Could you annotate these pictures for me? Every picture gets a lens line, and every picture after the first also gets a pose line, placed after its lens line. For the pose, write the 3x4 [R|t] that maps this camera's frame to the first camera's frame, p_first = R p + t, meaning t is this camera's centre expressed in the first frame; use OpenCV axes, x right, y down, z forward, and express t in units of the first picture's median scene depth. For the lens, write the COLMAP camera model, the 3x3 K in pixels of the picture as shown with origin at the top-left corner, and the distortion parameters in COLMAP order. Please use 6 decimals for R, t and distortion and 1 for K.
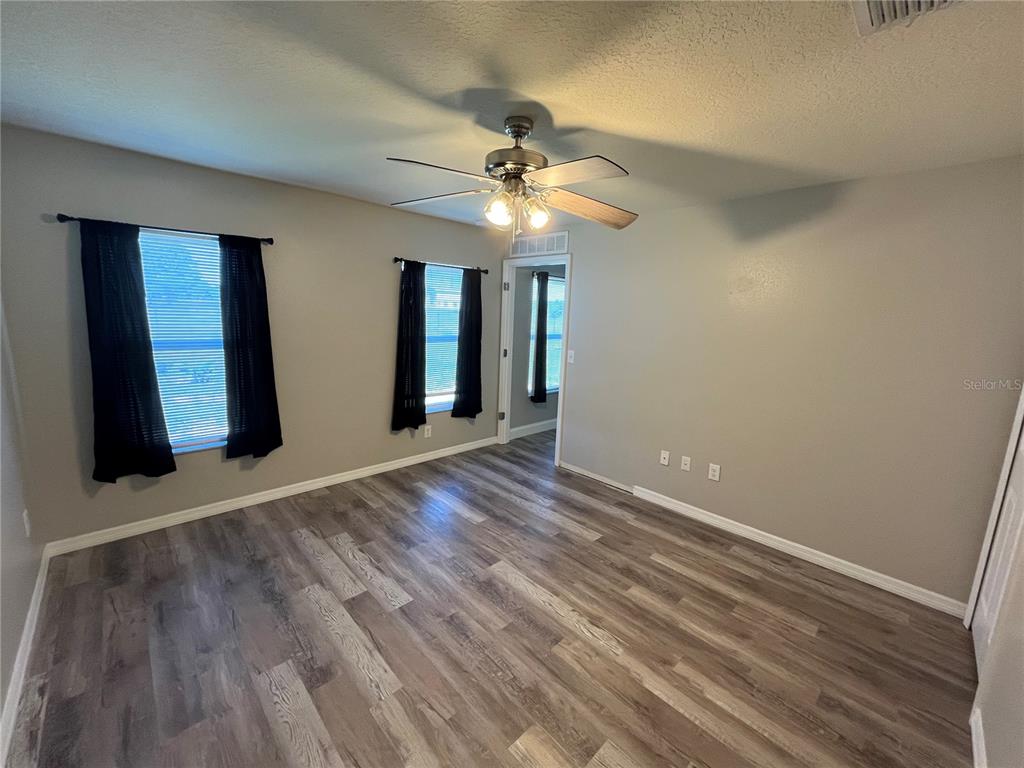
lens RADIAL K [[413.7, 0, 512.0], [0, 413.7, 384.0], [0, 0, 1]] dist [-0.003233, -0.000322]
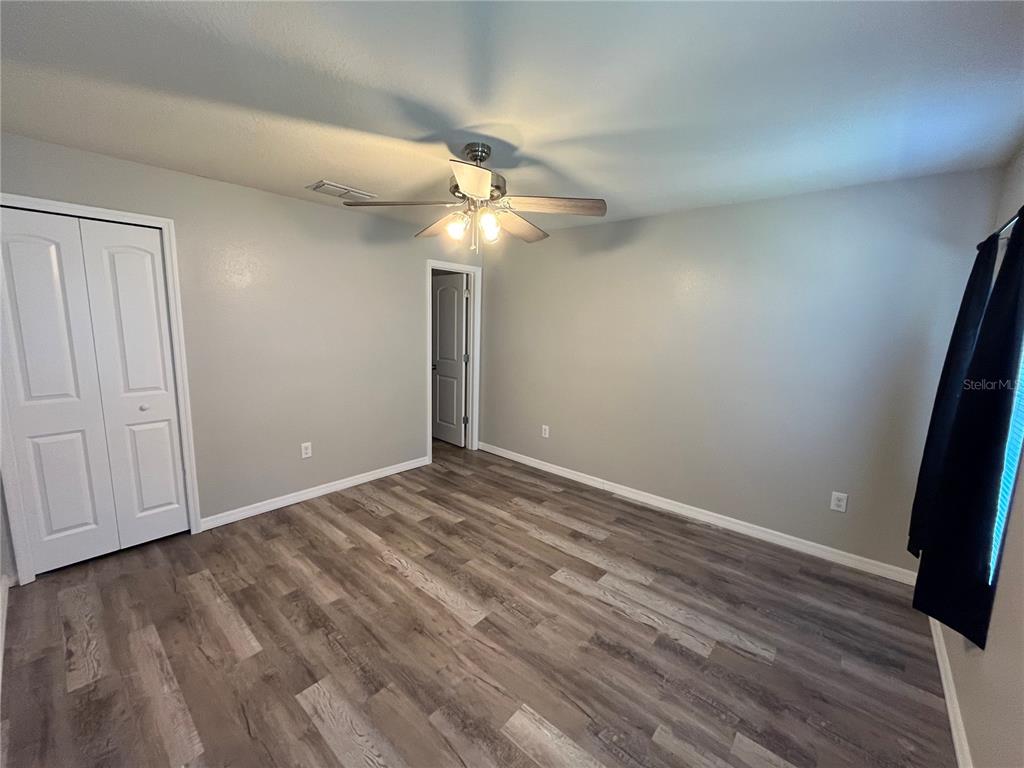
lens RADIAL K [[413.7, 0, 512.0], [0, 413.7, 384.0], [0, 0, 1]] dist [-0.003233, -0.000322]
pose [[-0.993310, -0.050906, -0.103650, 0.007046], [-0.081560, 0.944697, 0.317641, -0.310099], [0.081748, 0.323970, -0.942529, 1.815229]]
